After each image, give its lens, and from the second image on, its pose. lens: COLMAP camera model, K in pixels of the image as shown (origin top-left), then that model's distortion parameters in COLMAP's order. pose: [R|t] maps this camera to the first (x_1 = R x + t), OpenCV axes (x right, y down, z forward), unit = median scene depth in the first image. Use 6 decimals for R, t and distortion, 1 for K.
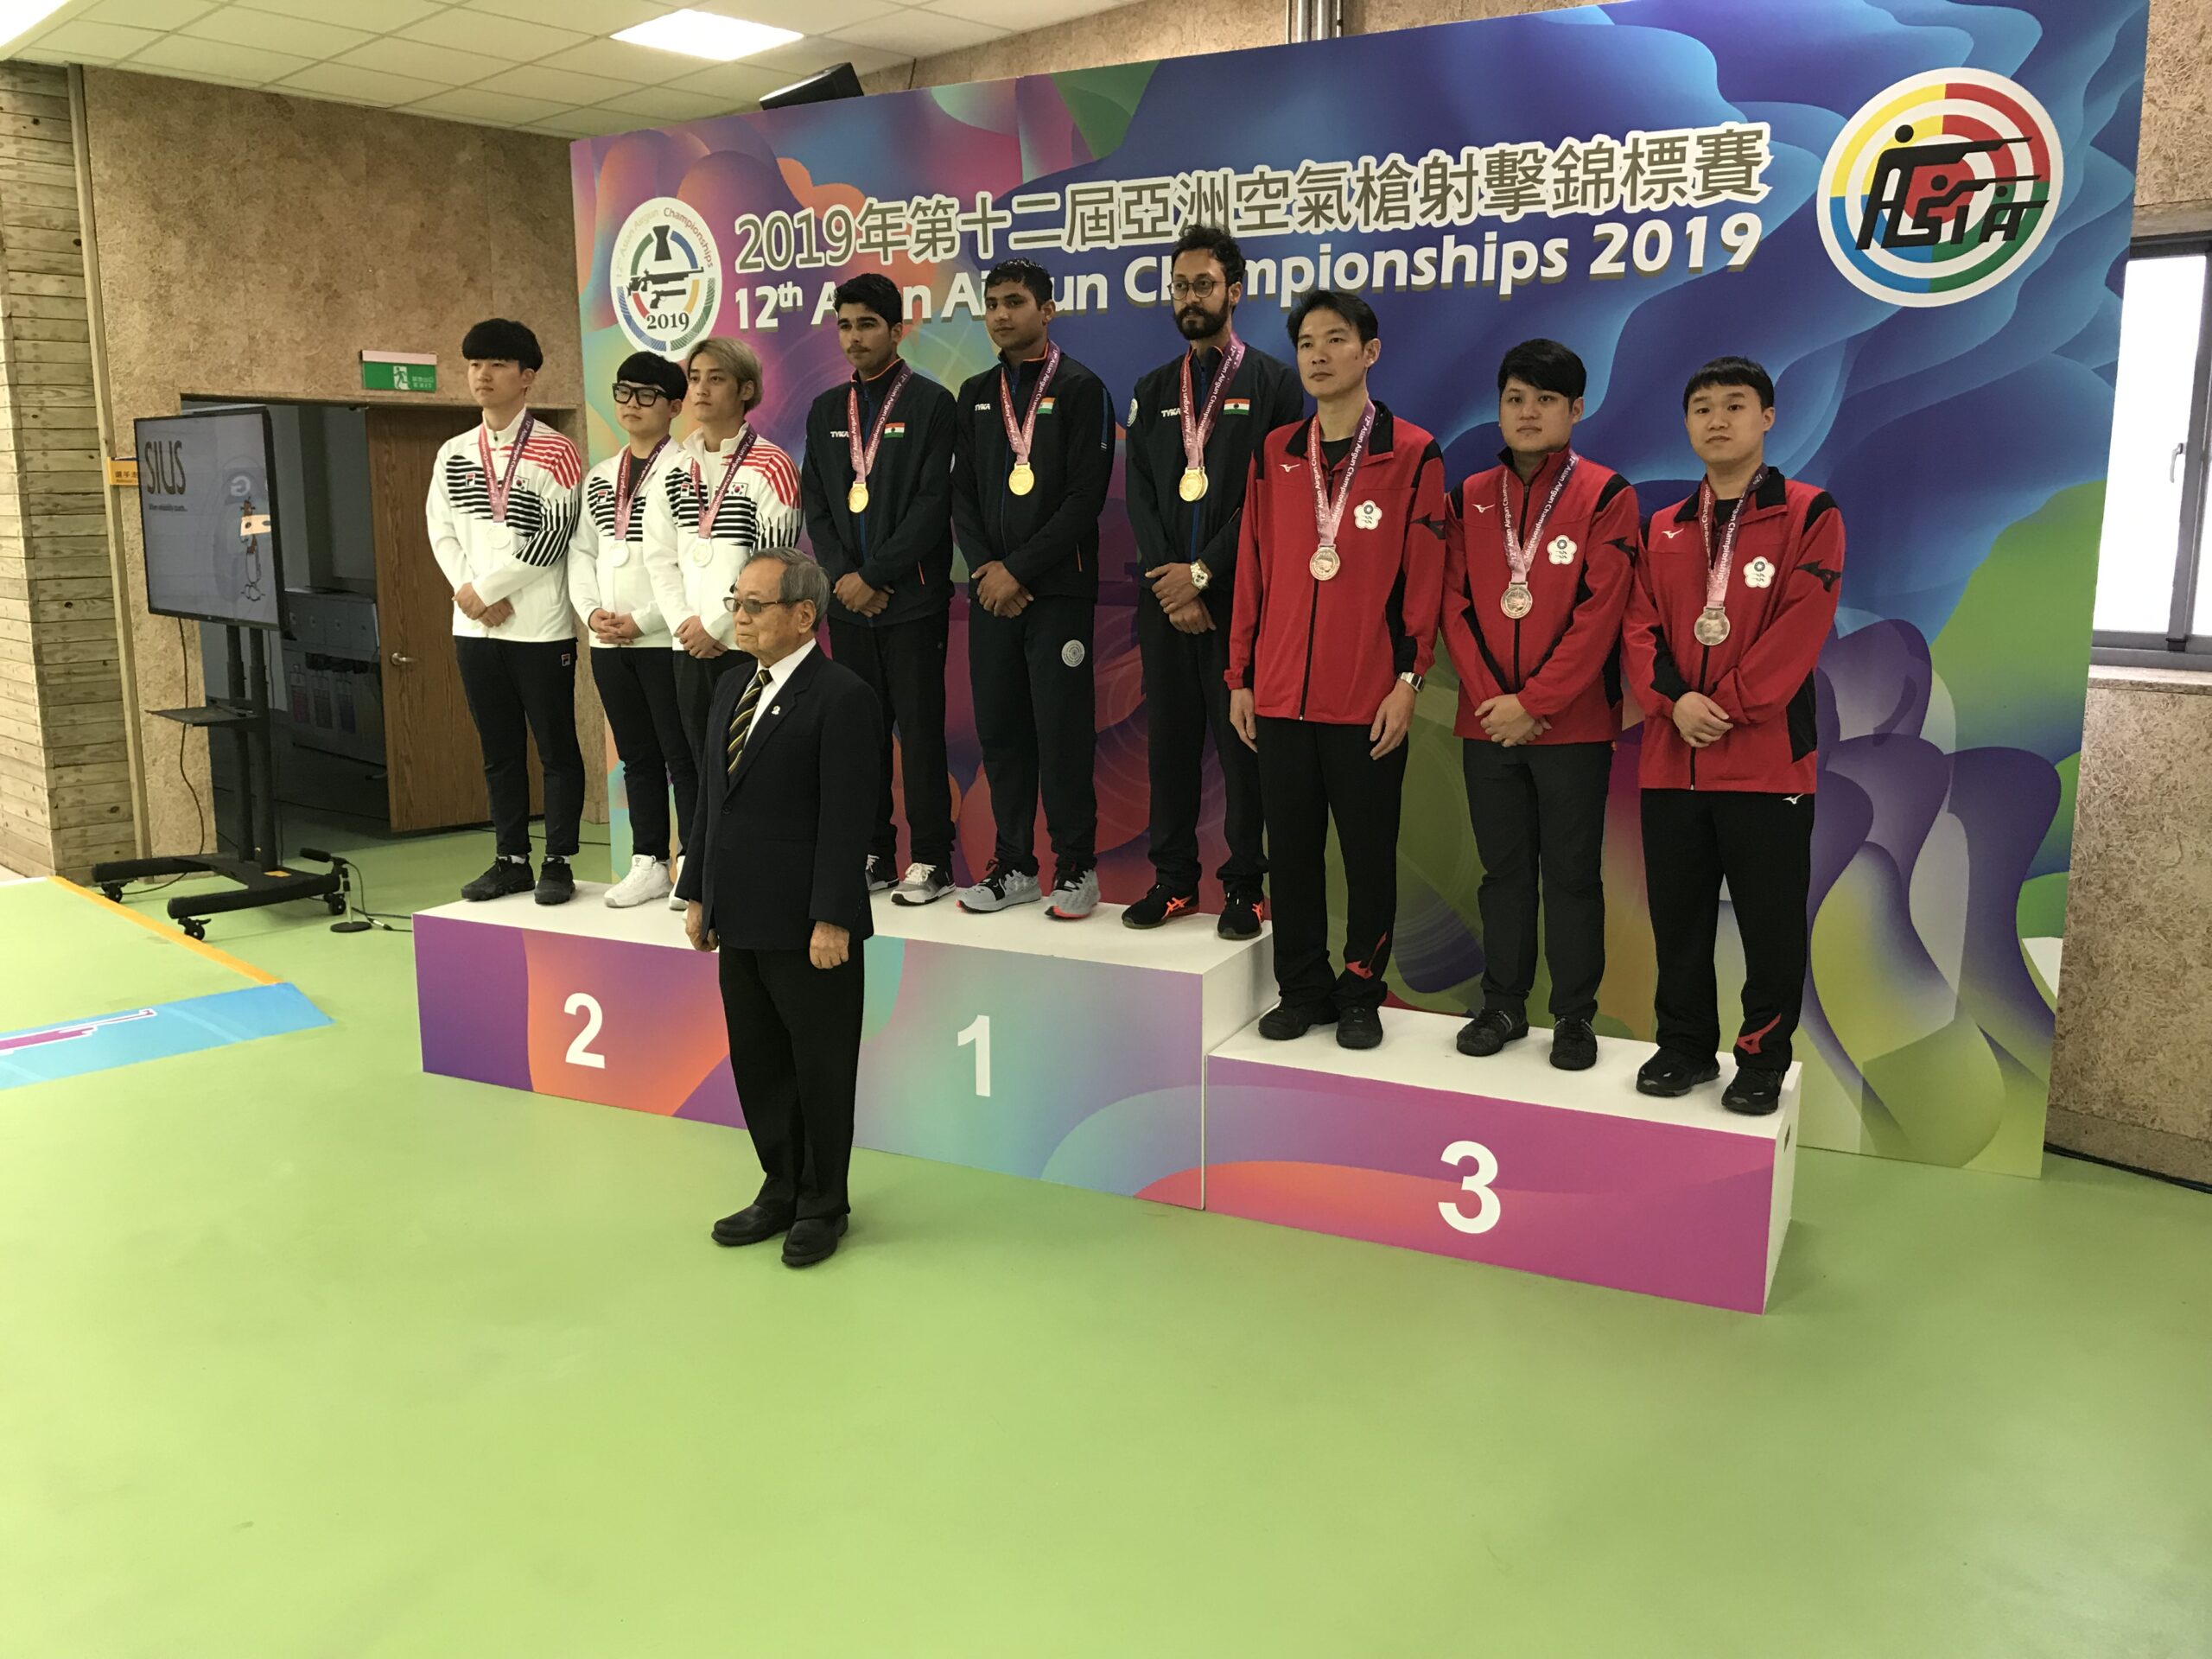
lens RADIAL K [[1833.5, 0, 1095.9], [0, 1833.5, 820.6], [0, 0, 1]] dist [-0.000037, 0.009582]
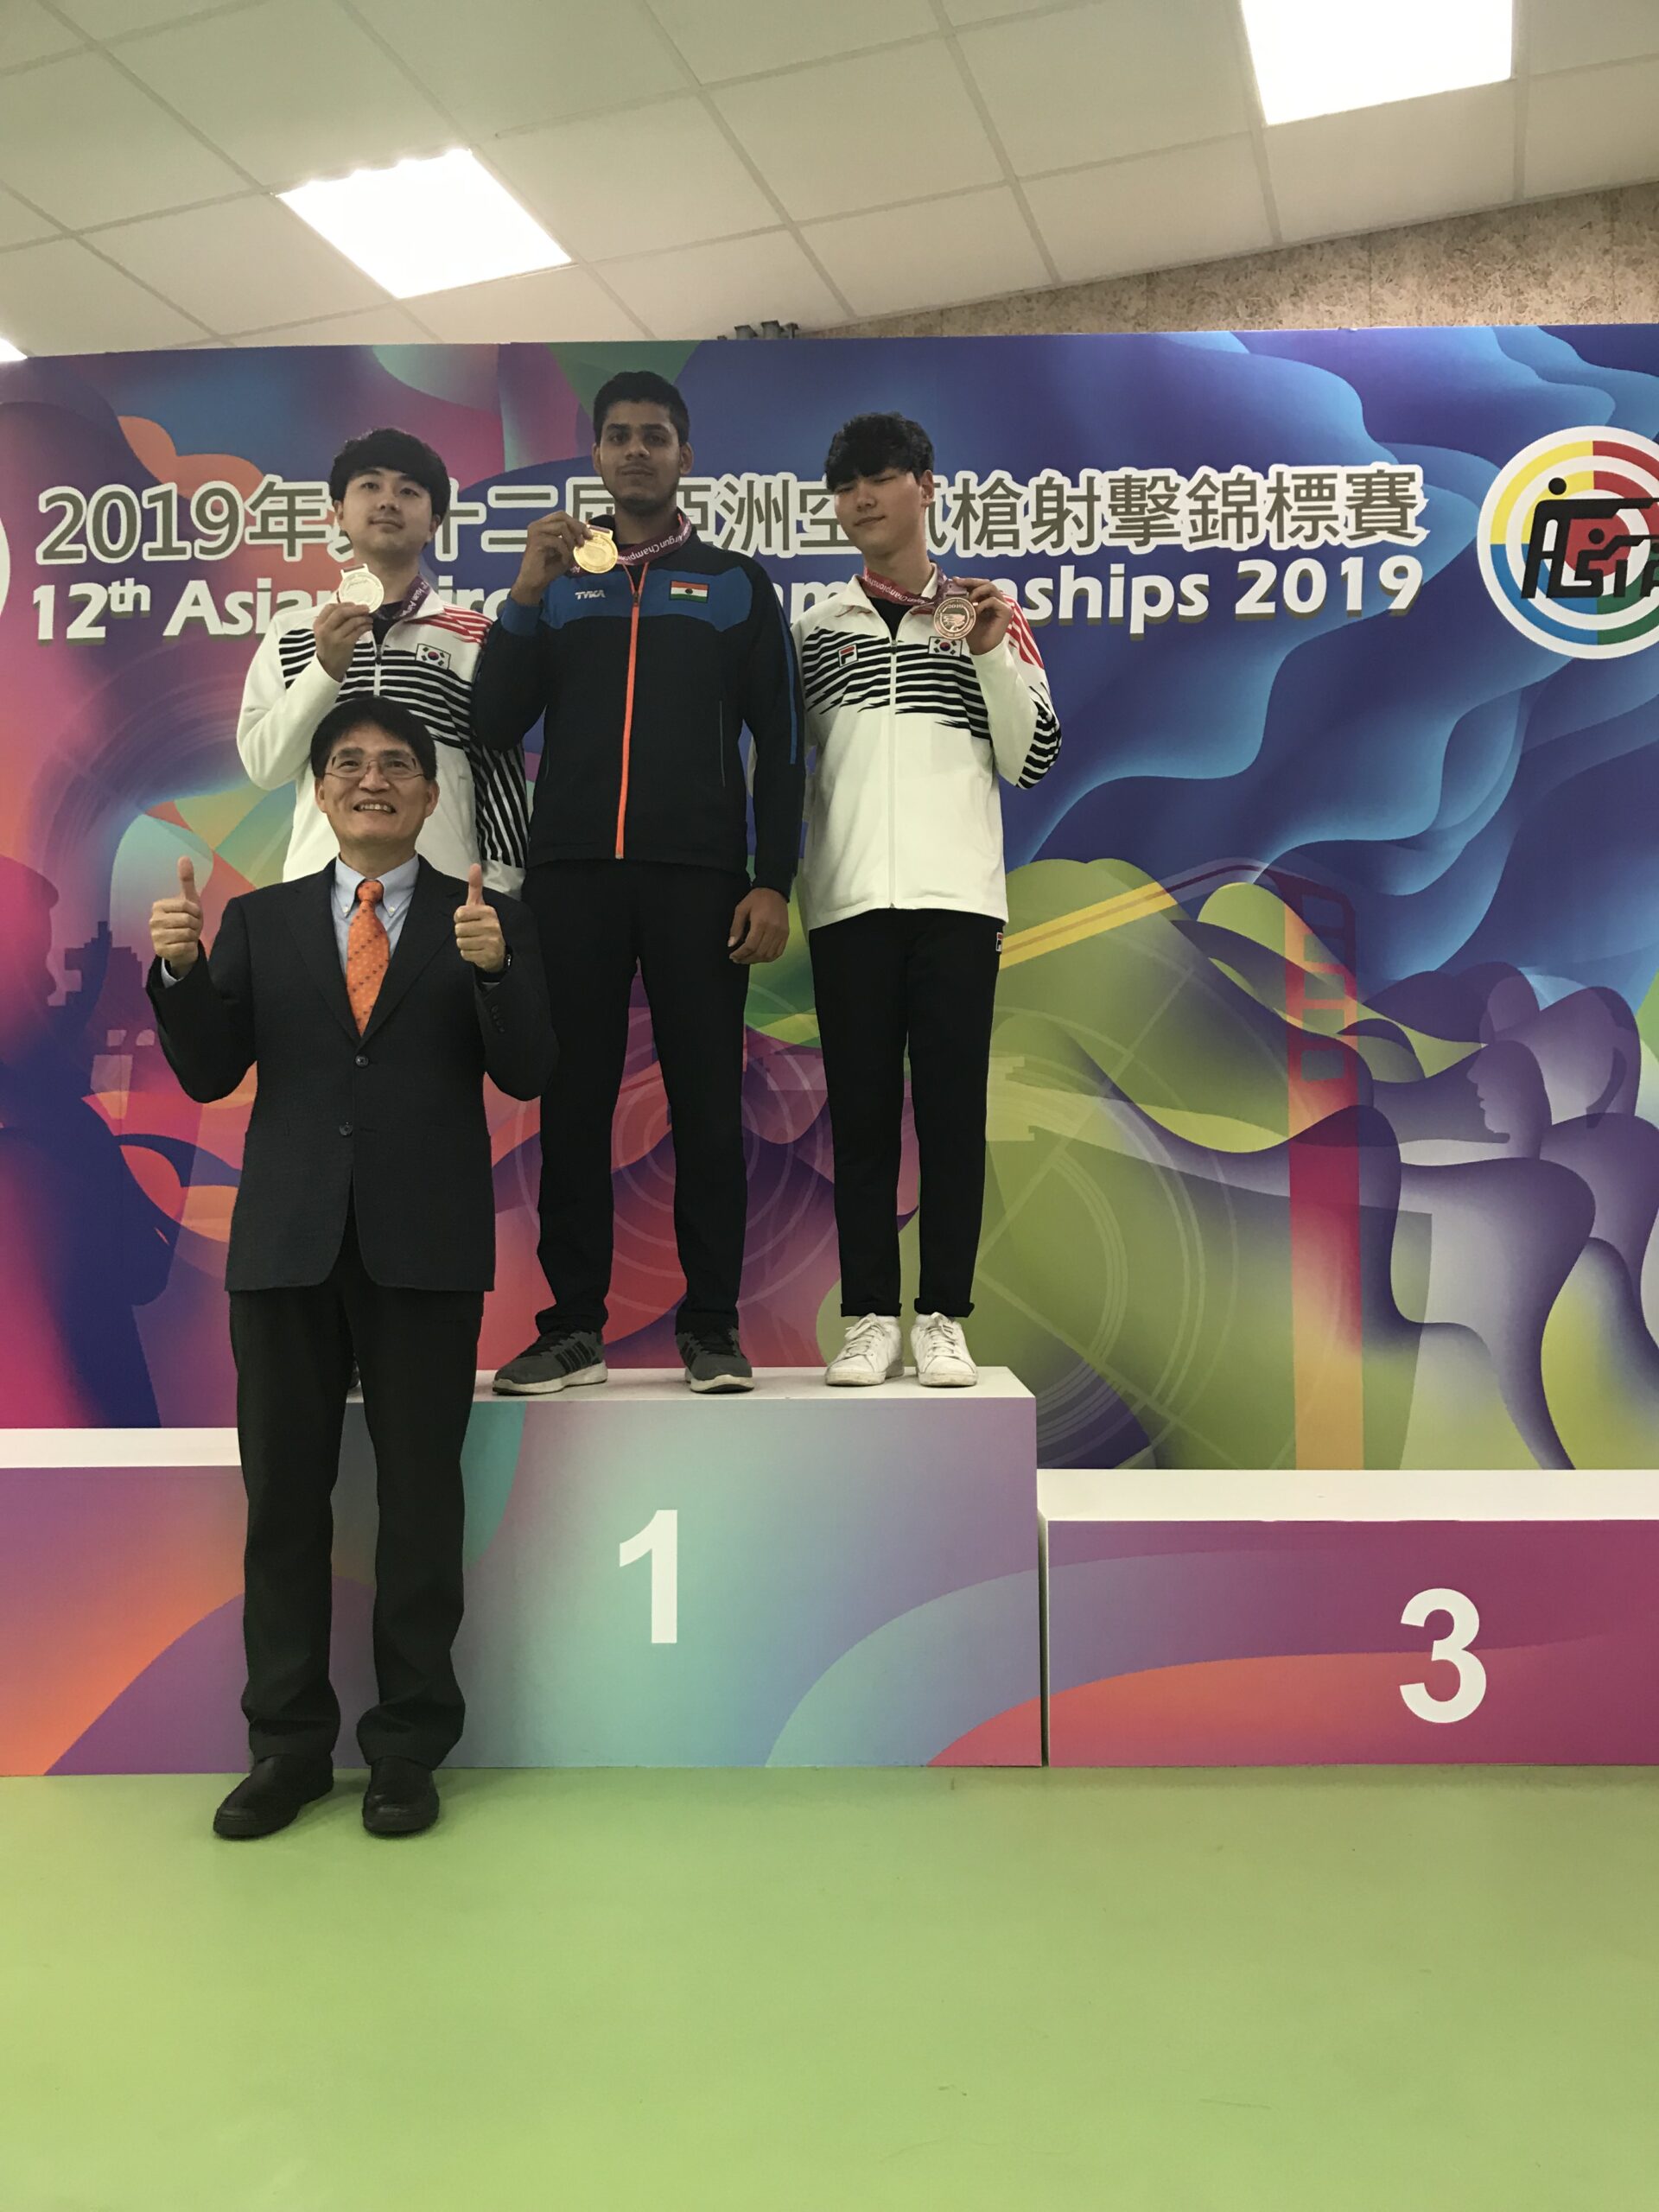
lens RADIAL K [[1833.5, 0, 854.4], [0, 1833.5, 1114.0], [0, 0, 1]] dist [-0.000037, 0.009582]
pose [[0.895813, 0.021565, 0.443908, -0.267534], [0.081387, 0.973971, -0.211557, 0.103140], [-0.436916, 0.225644, 0.870741, 0.346019]]
